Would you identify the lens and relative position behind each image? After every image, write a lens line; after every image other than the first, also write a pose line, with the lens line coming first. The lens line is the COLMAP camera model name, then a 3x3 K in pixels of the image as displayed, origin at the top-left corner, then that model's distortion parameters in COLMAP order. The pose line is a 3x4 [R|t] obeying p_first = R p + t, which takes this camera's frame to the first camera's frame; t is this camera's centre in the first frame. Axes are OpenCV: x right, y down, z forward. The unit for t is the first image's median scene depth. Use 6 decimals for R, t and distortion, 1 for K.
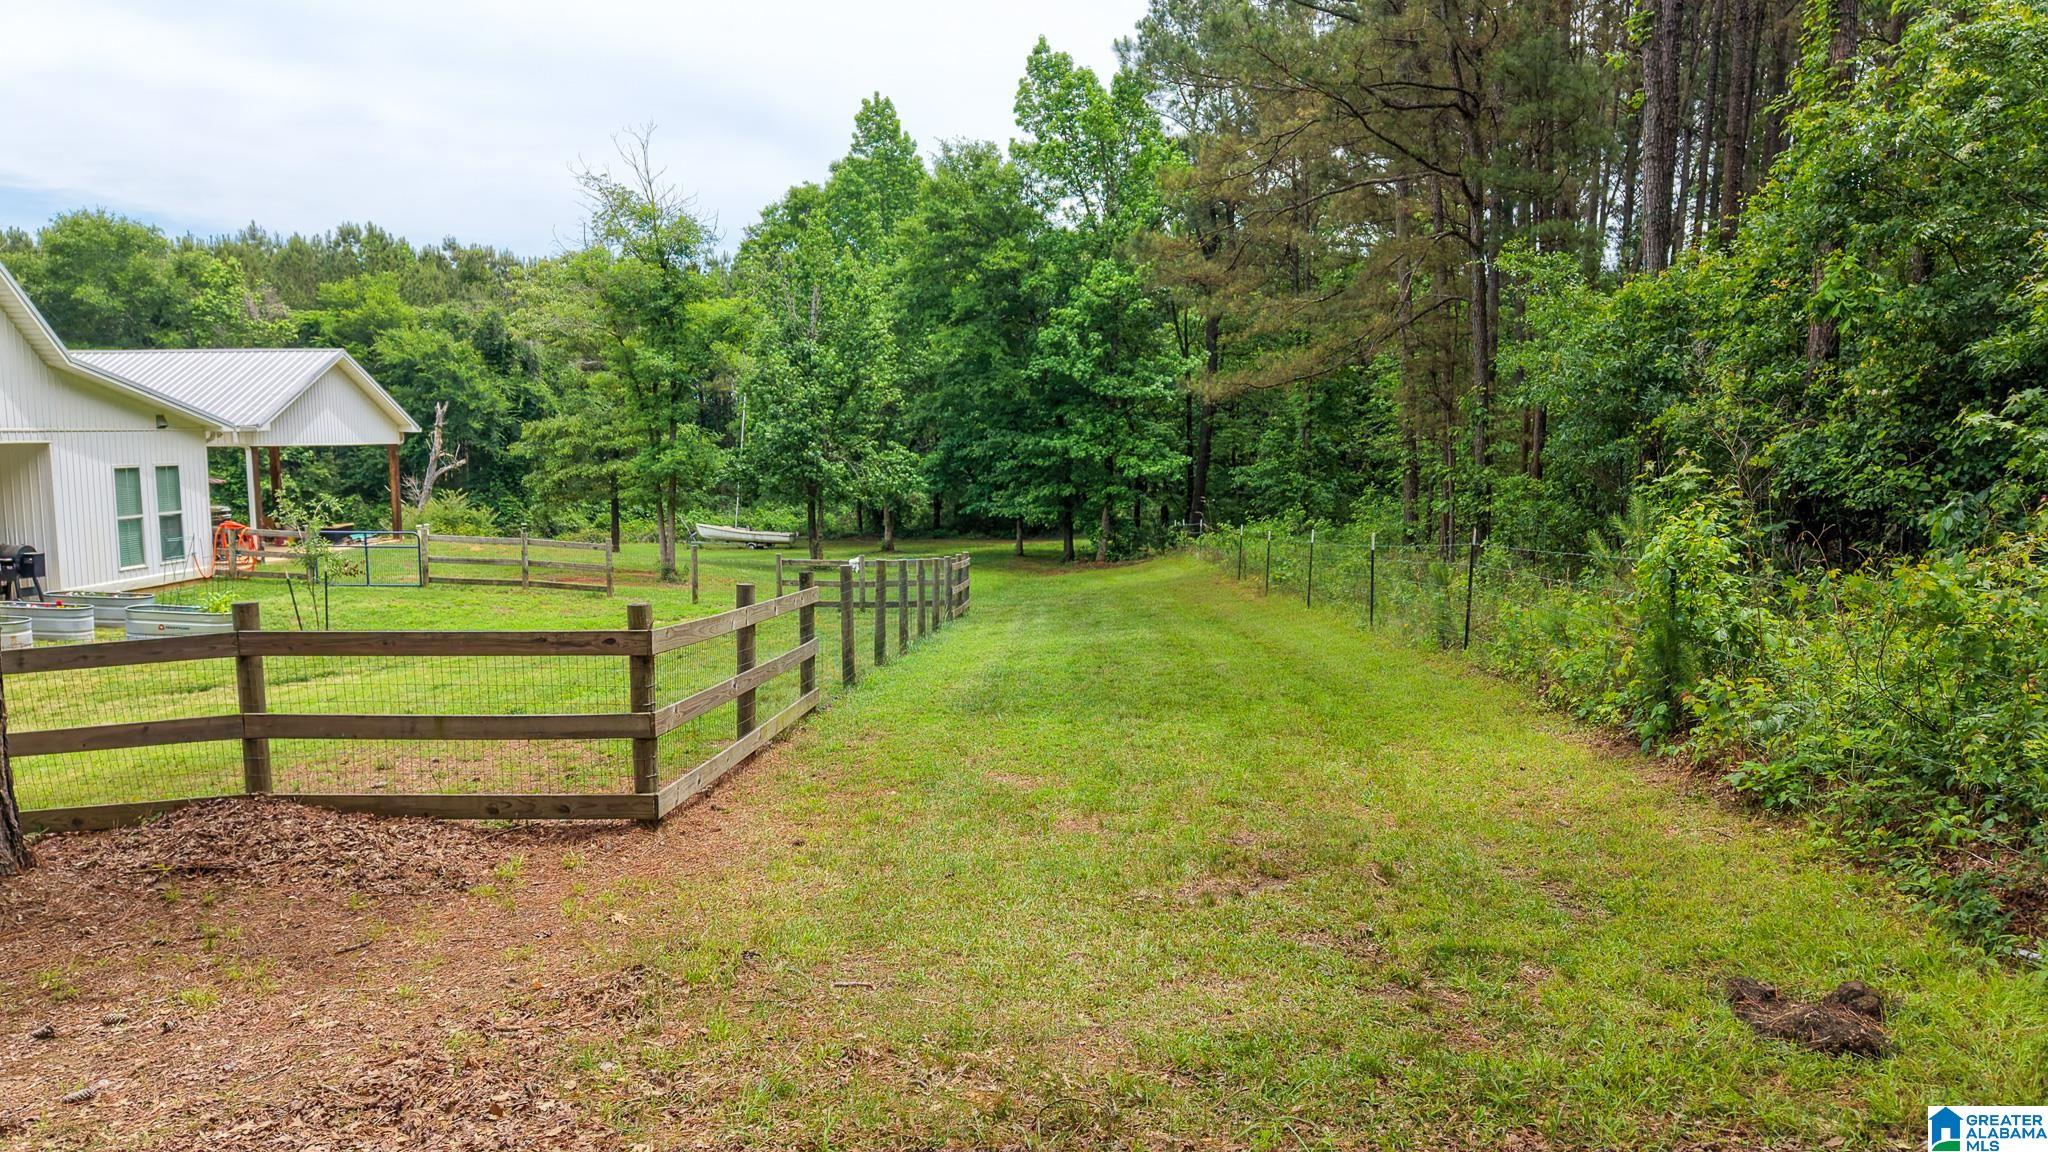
lens RADIAL K [[1385.7, 0, 1051.6], [0, 1385.7, 585.2], [0, 0, 1]] dist [0.005204, 0.000985]
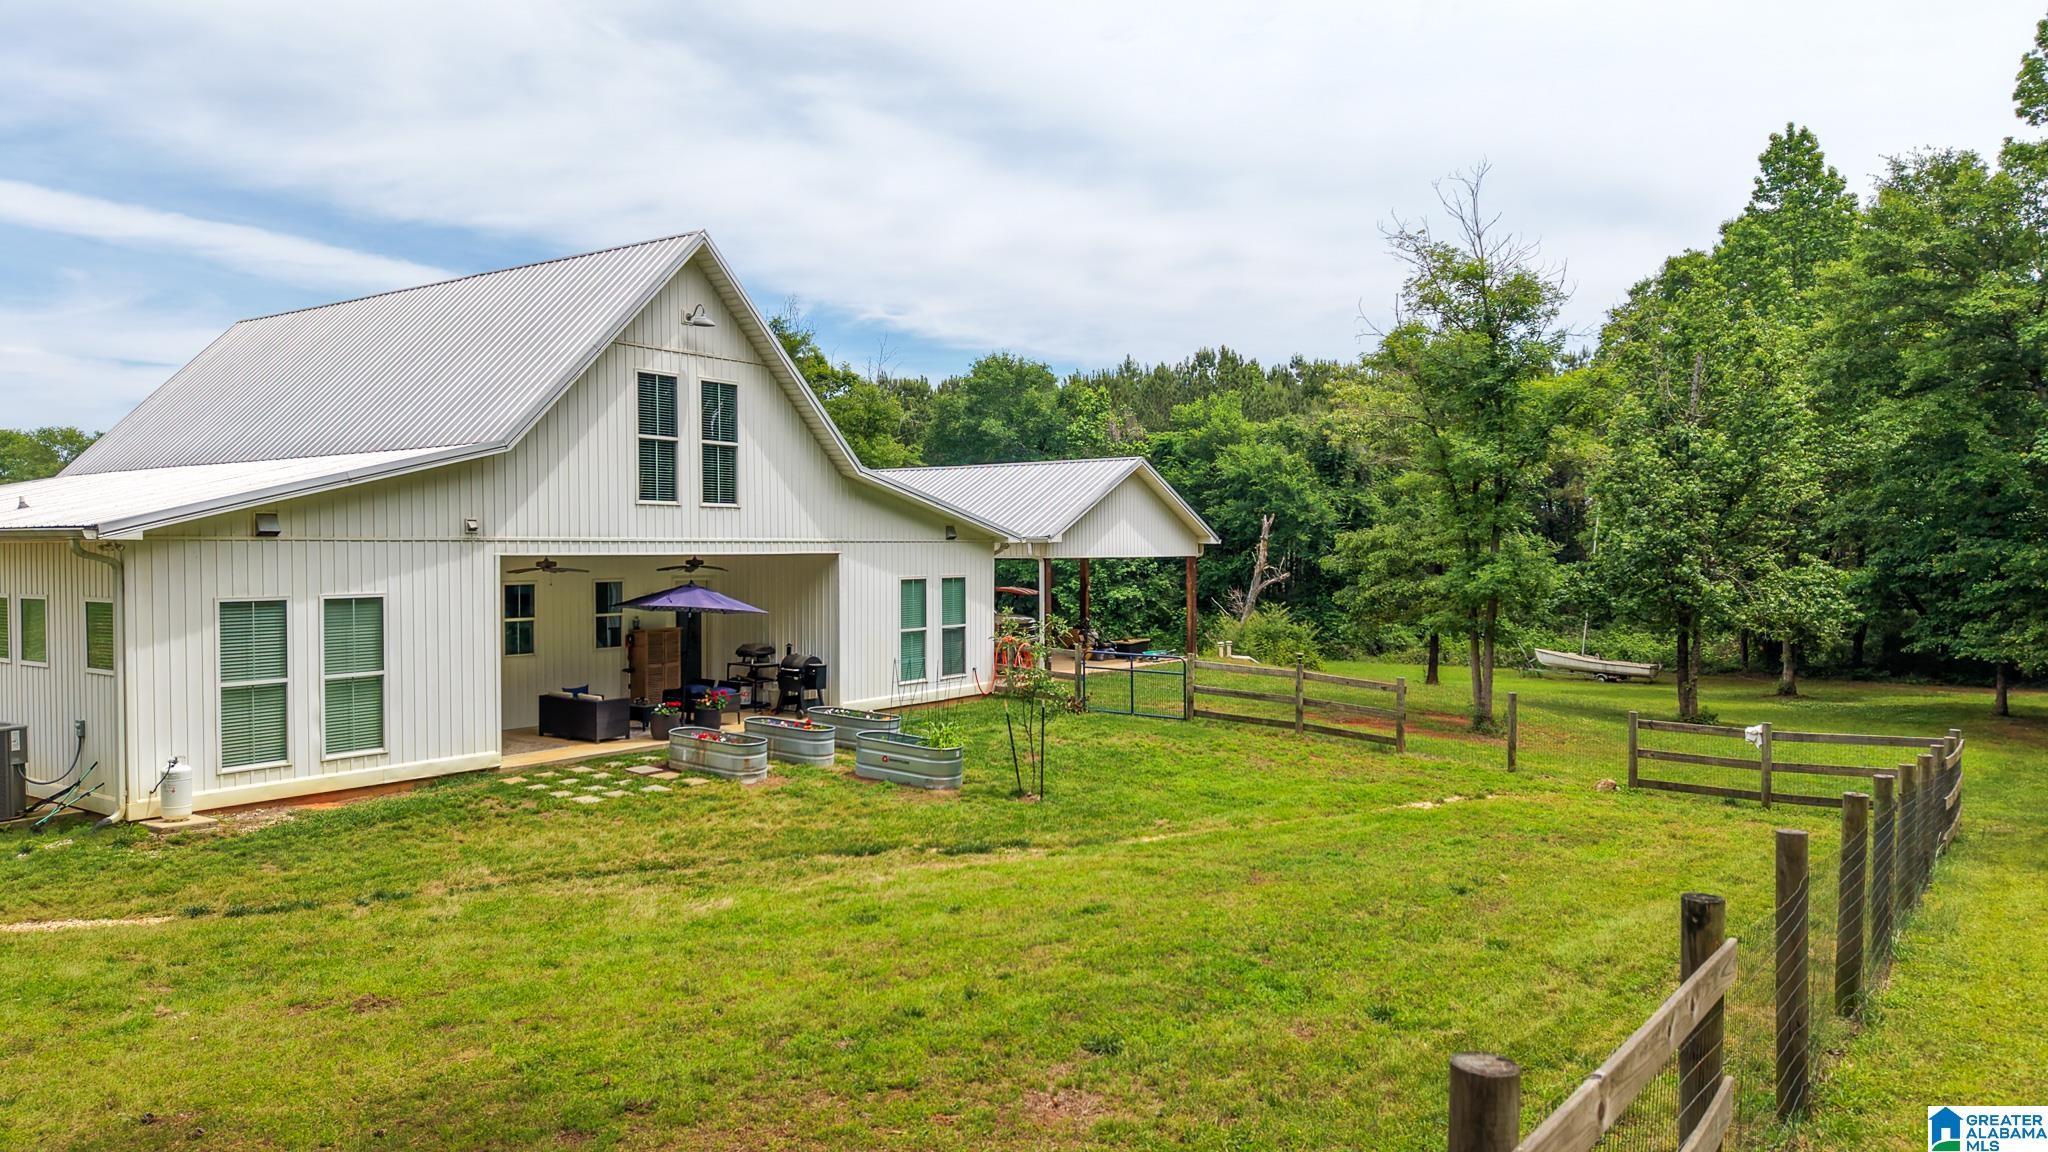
lens RADIAL K [[1377.4, 0, 1024.0], [0, 1377.4, 576.0], [0, 0, 1]] dist [0.082073, -0.116068]
pose [[0.820144, 0.010789, -0.572055, -0.028416], [-0.061110, 0.995755, -0.068833, -0.014146], [0.568884, 0.091411, 0.817322, 0.141751]]
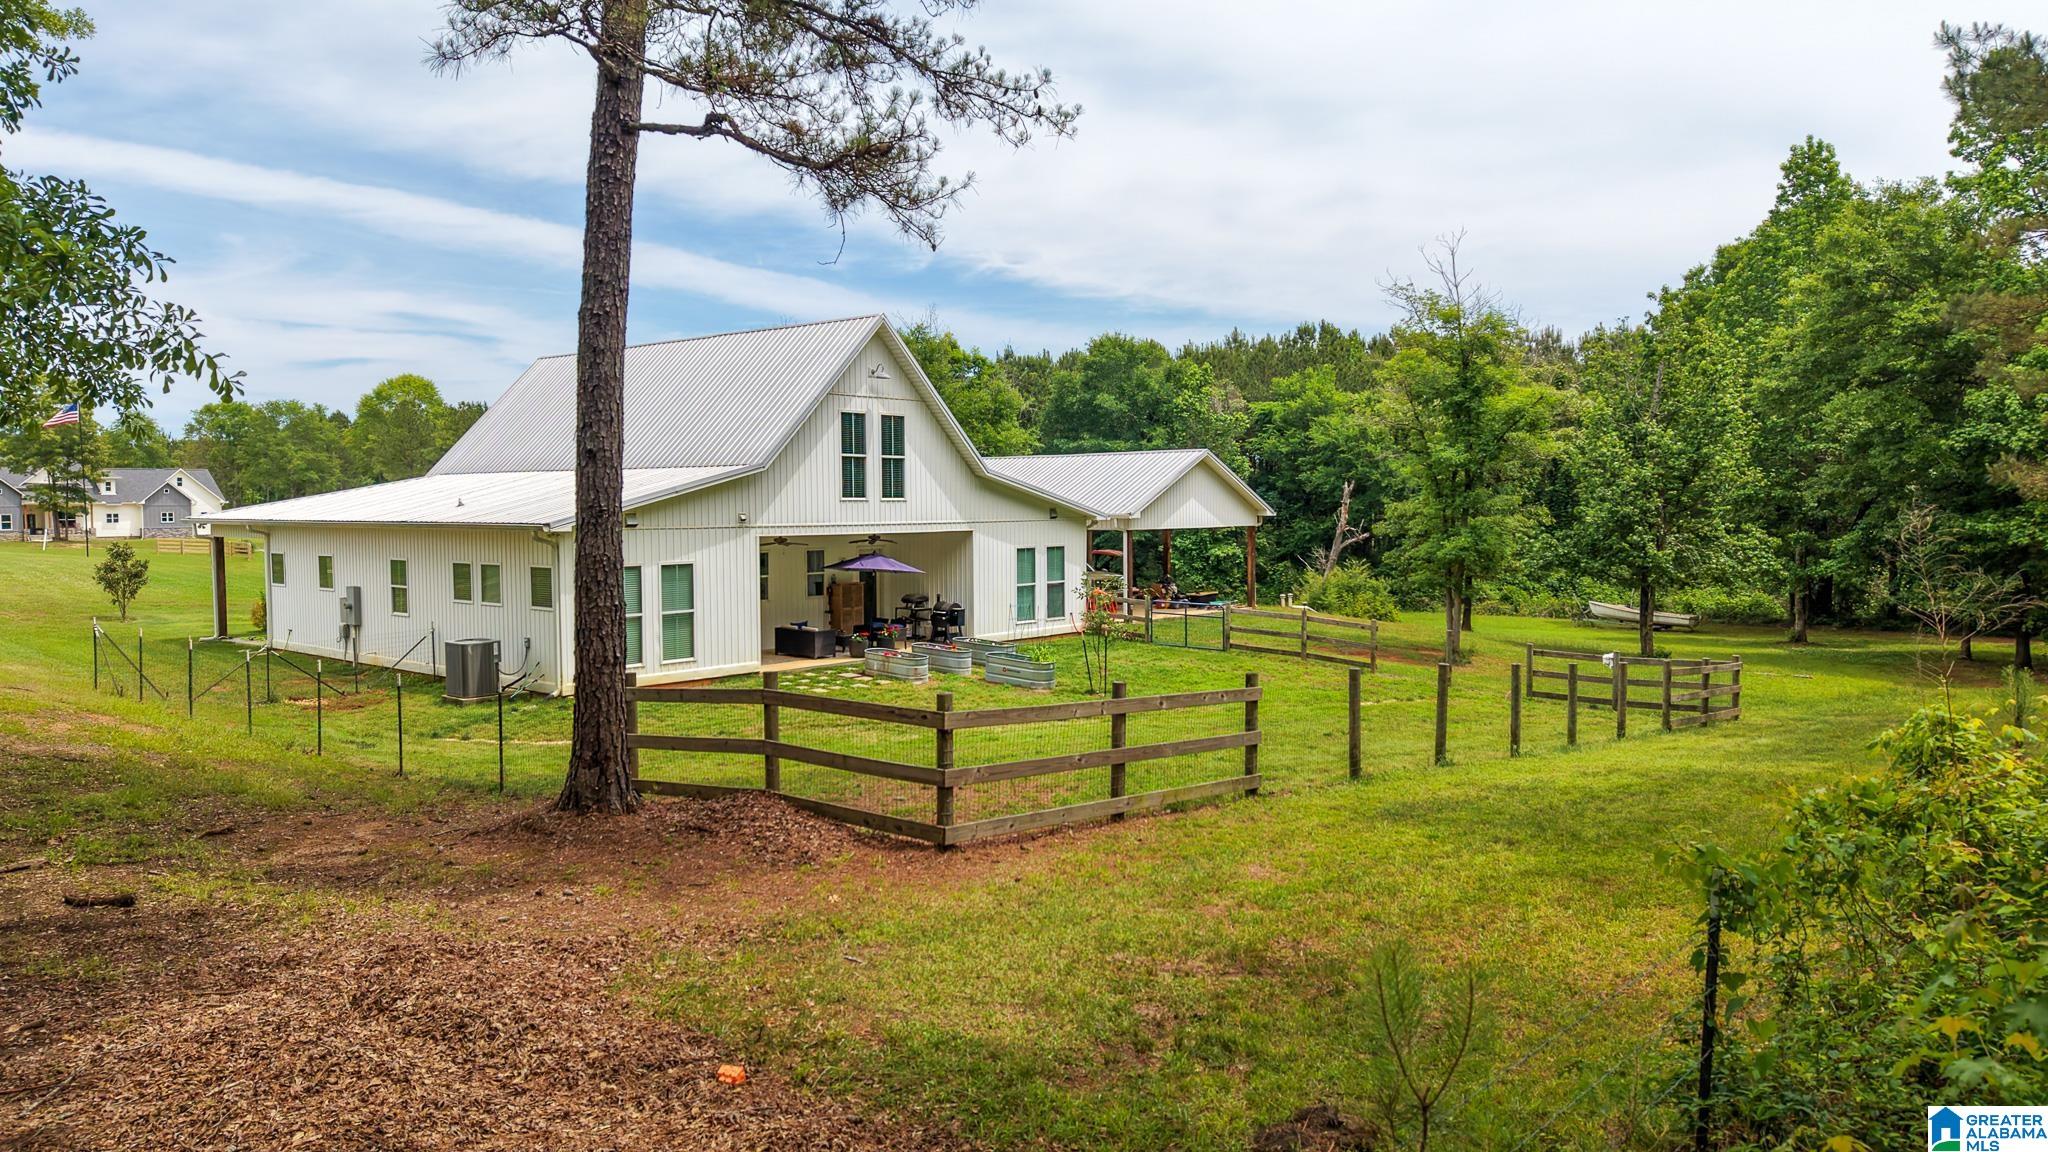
lens RADIAL K [[1382.5, 0, 1024.0], [0, 1382.5, 576.0], [0, 0, 1]] dist [0.030310, -0.037376]
pose [[0.763831, 0.032651, -0.644589, 0.104548], [-0.066526, 0.997383, -0.028311, -0.011090], [0.641978, 0.064506, 0.764005, -0.007879]]
